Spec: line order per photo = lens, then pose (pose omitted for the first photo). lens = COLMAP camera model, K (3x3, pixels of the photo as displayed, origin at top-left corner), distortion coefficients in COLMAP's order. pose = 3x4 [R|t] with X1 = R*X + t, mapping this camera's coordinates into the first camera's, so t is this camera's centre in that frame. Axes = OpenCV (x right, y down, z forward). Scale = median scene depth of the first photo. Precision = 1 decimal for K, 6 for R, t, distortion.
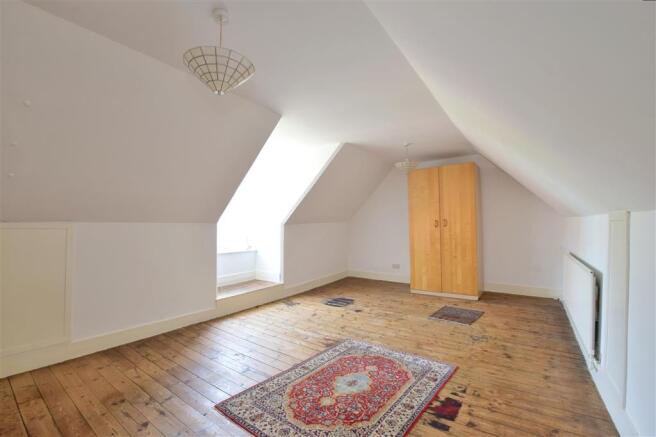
lens RADIAL K [[295.3, 0, 324.8], [0, 295.3, 217.7], [0, 0, 1]] dist [-0.023558, 0.000464]
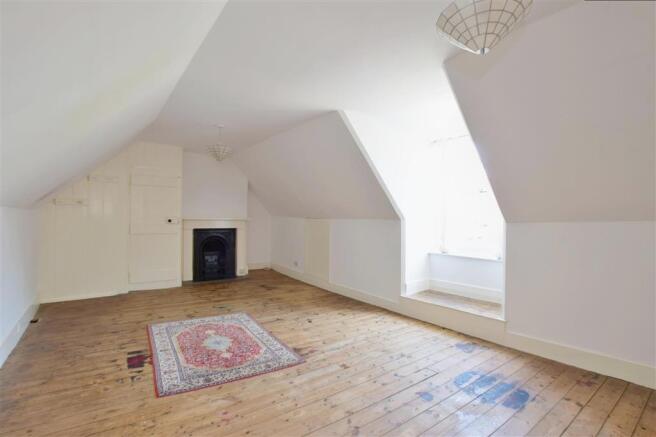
lens RADIAL K [[295.3, 0, 324.8], [0, 295.3, 217.7], [0, 0, 1]] dist [-0.023558, 0.000464]
pose [[-0.300349, -0.013069, -0.953740, 1.090802], [0.007603, 0.999842, -0.016095, 0.040156], [0.953799, -0.012085, -0.300202, 1.696943]]
